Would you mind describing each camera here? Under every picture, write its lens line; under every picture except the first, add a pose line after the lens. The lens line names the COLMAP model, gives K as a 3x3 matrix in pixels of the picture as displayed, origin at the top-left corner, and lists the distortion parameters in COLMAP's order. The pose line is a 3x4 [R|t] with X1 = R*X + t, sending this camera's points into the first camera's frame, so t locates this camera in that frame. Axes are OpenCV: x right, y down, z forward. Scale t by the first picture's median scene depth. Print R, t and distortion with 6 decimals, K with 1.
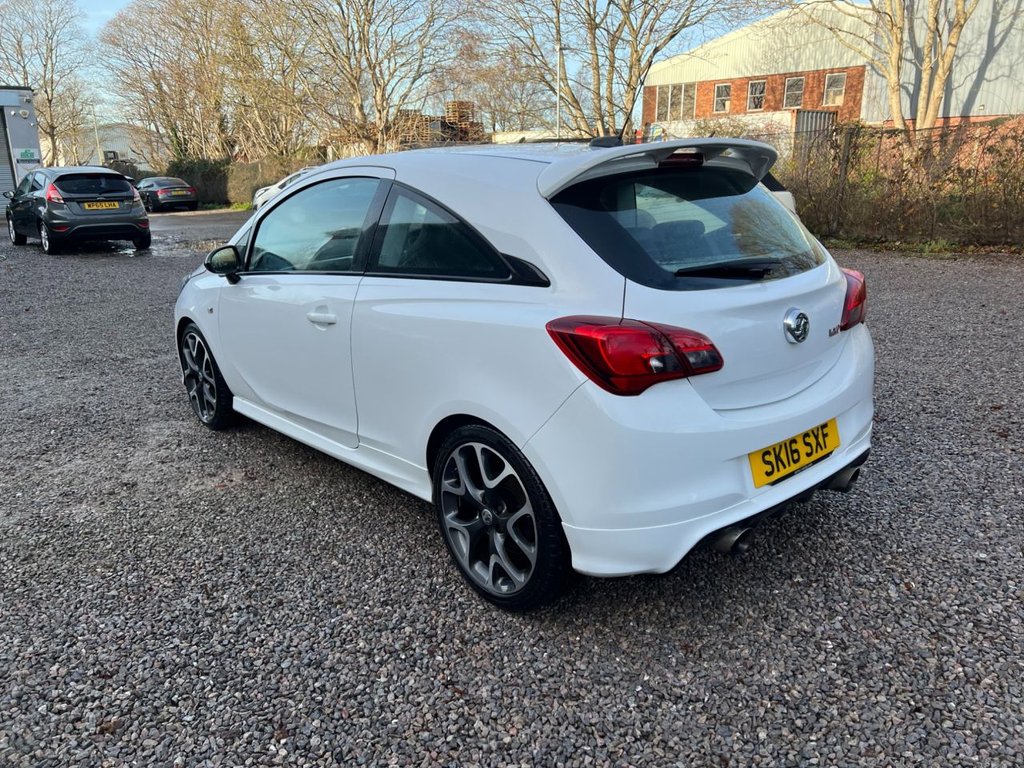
lens RADIAL K [[764.8, 0, 517.7], [0, 764.8, 379.6], [0, 0, 1]] dist [0.054829, -0.059632]
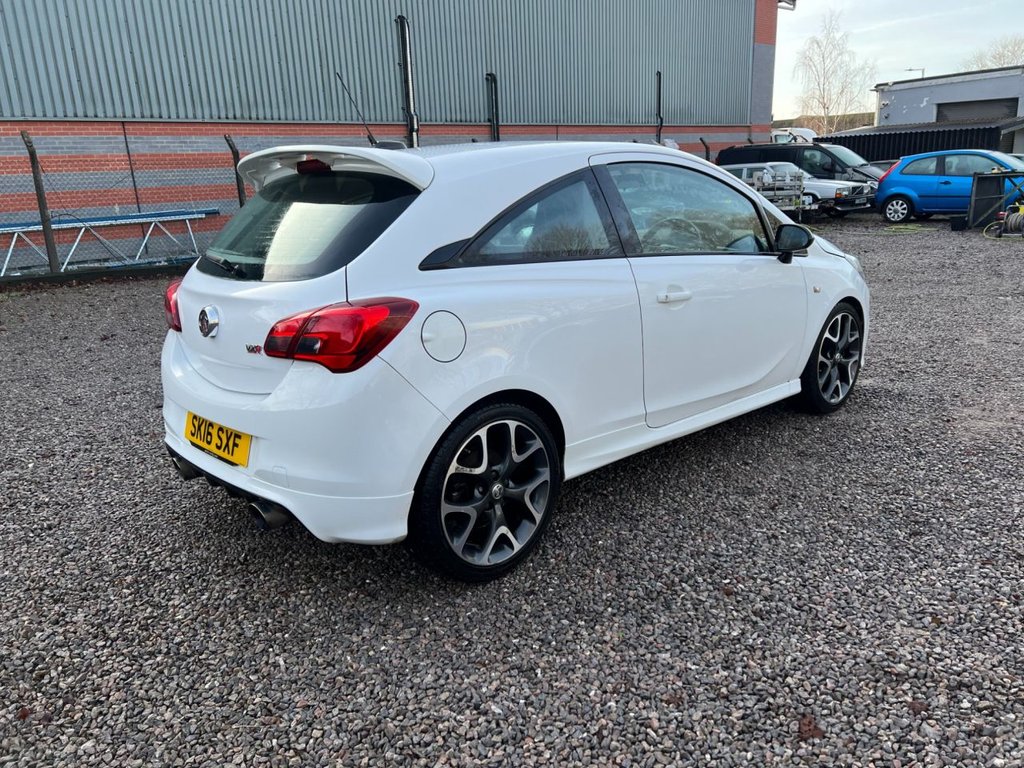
lens RADIAL K [[764.8, 0, 506.3], [0, 764.8, 384.8], [0, 0, 1]] dist [0.054829, -0.059632]
pose [[0.040525, 0.271549, -0.961571, 1.140572], [-0.225978, 0.939917, 0.255910, -0.283078], [0.973289, 0.206923, 0.099454, 1.033487]]
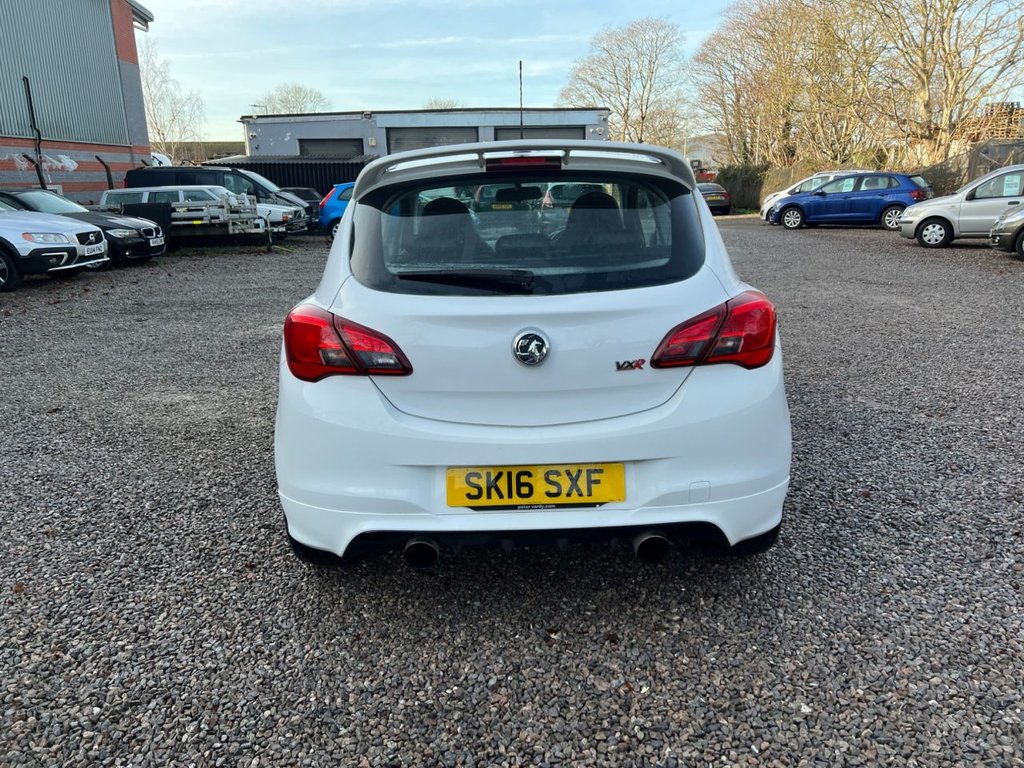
lens RADIAL K [[764.8, 0, 512.9], [0, 764.8, 382.6], [0, 0, 1]] dist [0.054829, -0.059632]
pose [[0.754909, 0.164457, -0.634876, 0.721721], [-0.166513, 0.984390, 0.056999, -0.059431], [0.634339, 0.062686, 0.770509, 0.231844]]
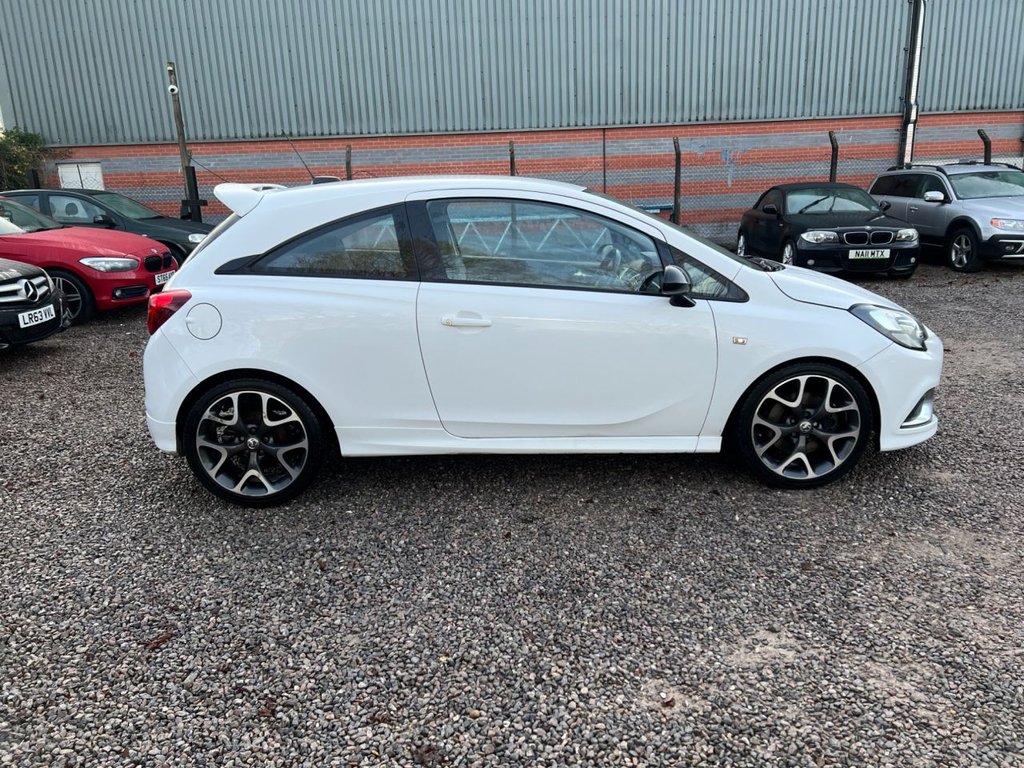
lens RADIAL K [[764.8, 0, 514.5], [0, 764.8, 383.4], [0, 0, 1]] dist [0.054829, -0.059632]
pose [[-0.628826, 0.221442, -0.745347, 0.947256], [-0.170380, 0.896049, 0.409960, -0.564753], [0.758649, 0.384785, -0.525730, 1.982115]]
